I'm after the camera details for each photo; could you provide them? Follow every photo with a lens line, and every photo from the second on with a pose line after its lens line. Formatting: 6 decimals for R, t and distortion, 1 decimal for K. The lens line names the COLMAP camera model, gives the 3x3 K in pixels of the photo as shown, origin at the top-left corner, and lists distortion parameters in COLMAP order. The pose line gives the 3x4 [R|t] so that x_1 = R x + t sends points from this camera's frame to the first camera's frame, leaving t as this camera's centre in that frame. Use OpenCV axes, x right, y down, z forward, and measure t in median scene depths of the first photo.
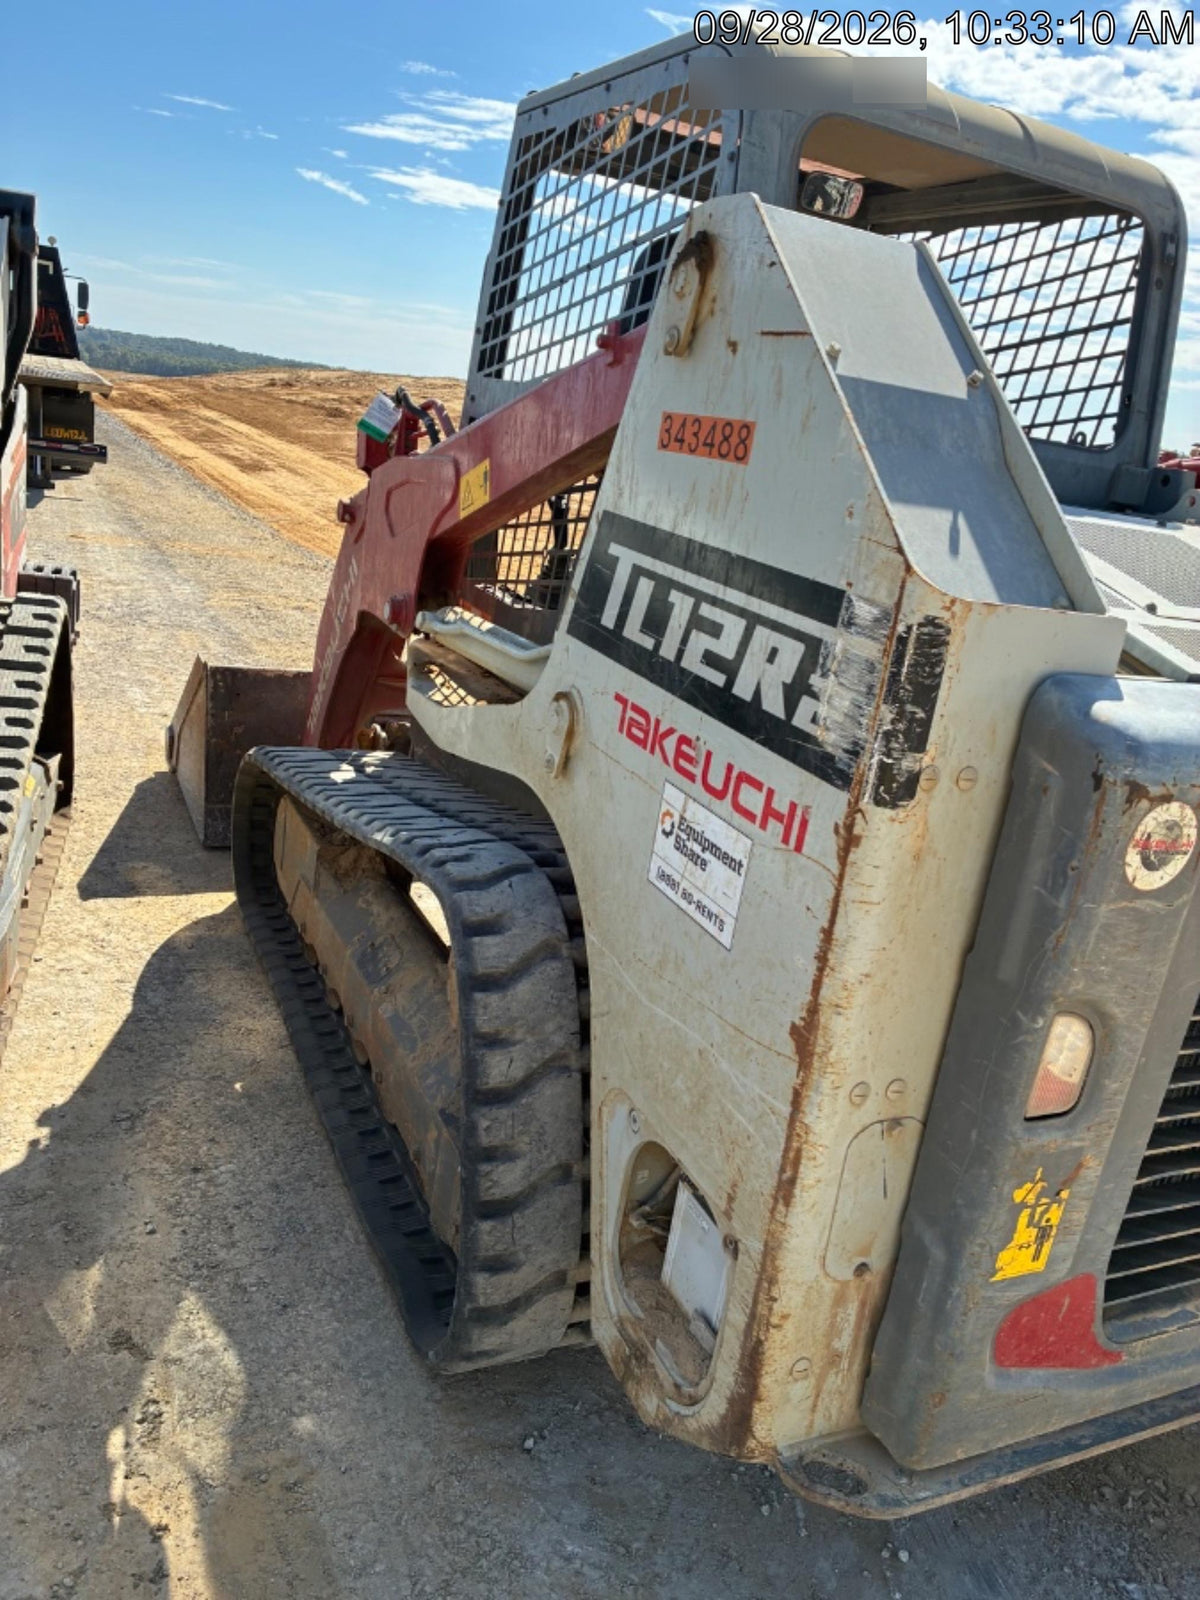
lens RADIAL K [[1198.3, 0, 597.0], [0, 1198.3, 824.2], [0, 0, 1]] dist [0.013178, 0.001721]
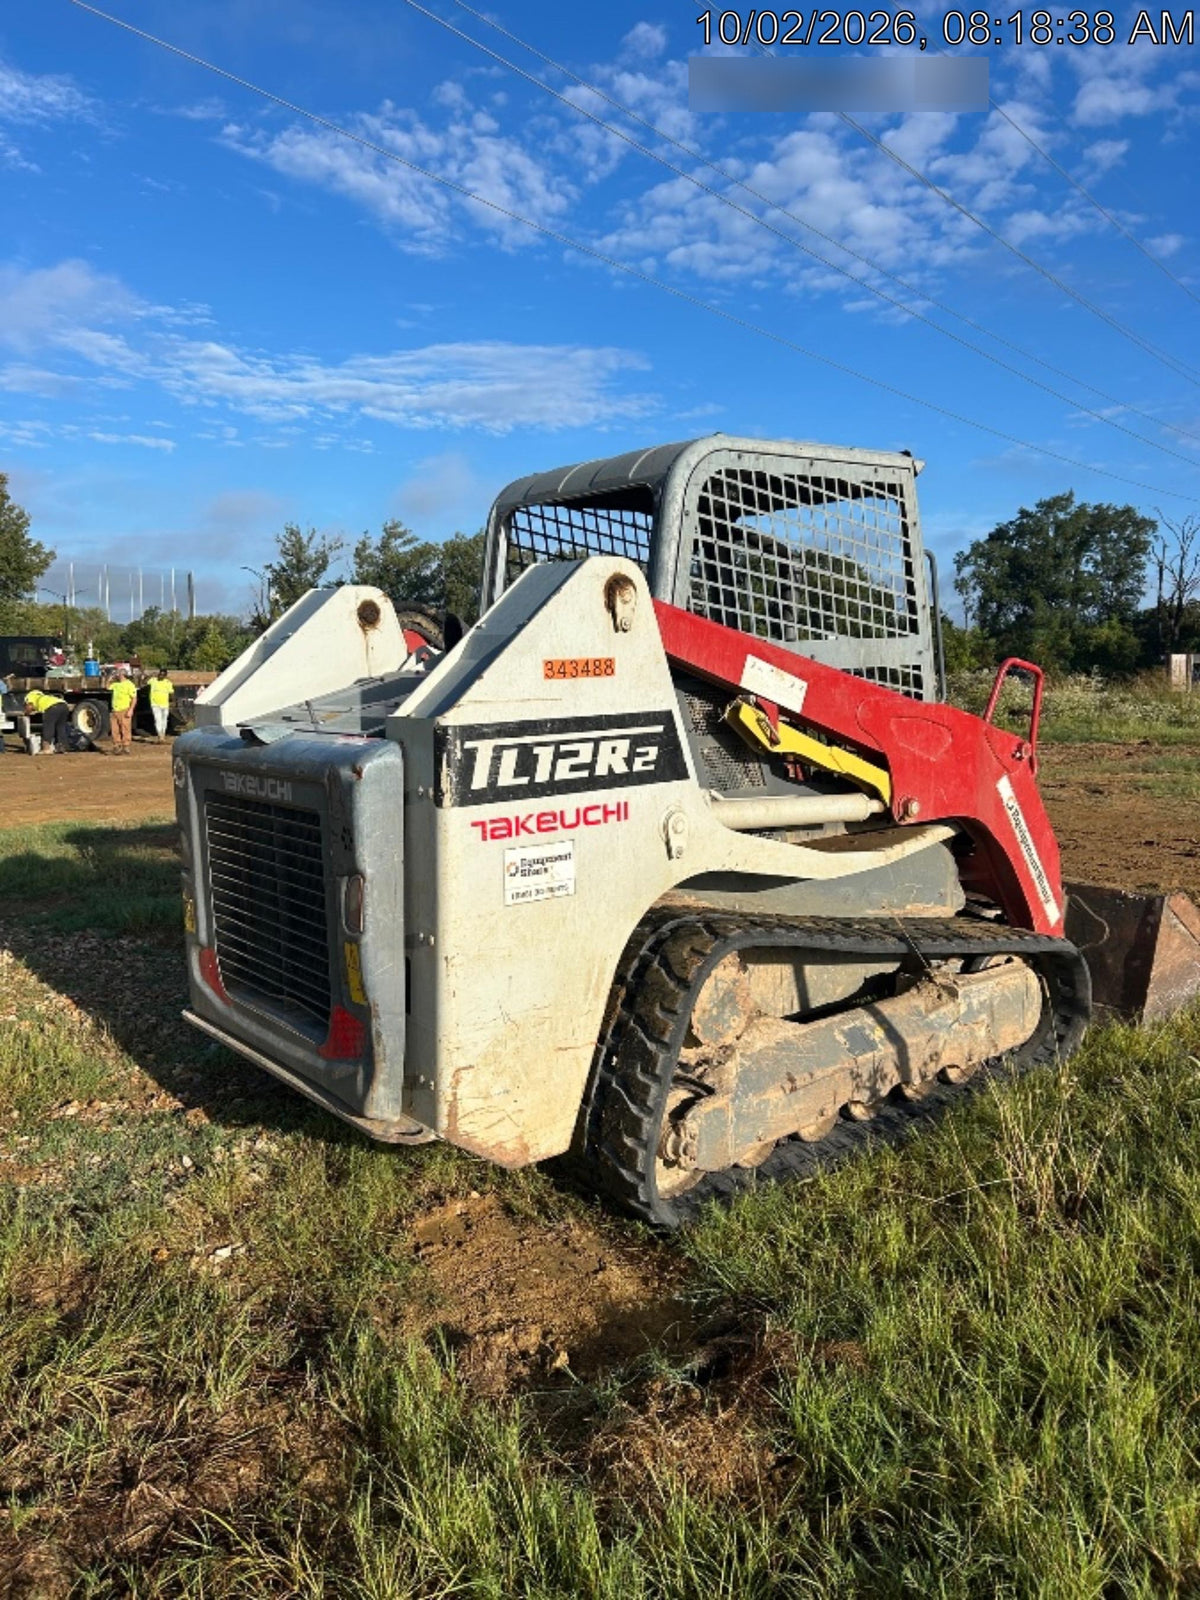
lens RADIAL K [[1218.4, 0, 600.0], [0, 1218.4, 800.0], [0, 0, 1]] dist [0.054711, -0.083237]
pose [[-0.243857, -0.279861, 0.928553, -1.970625], [0.297786, 0.889597, 0.346325, -0.839909], [-0.922961, 0.360964, -0.133596, 1.313222]]
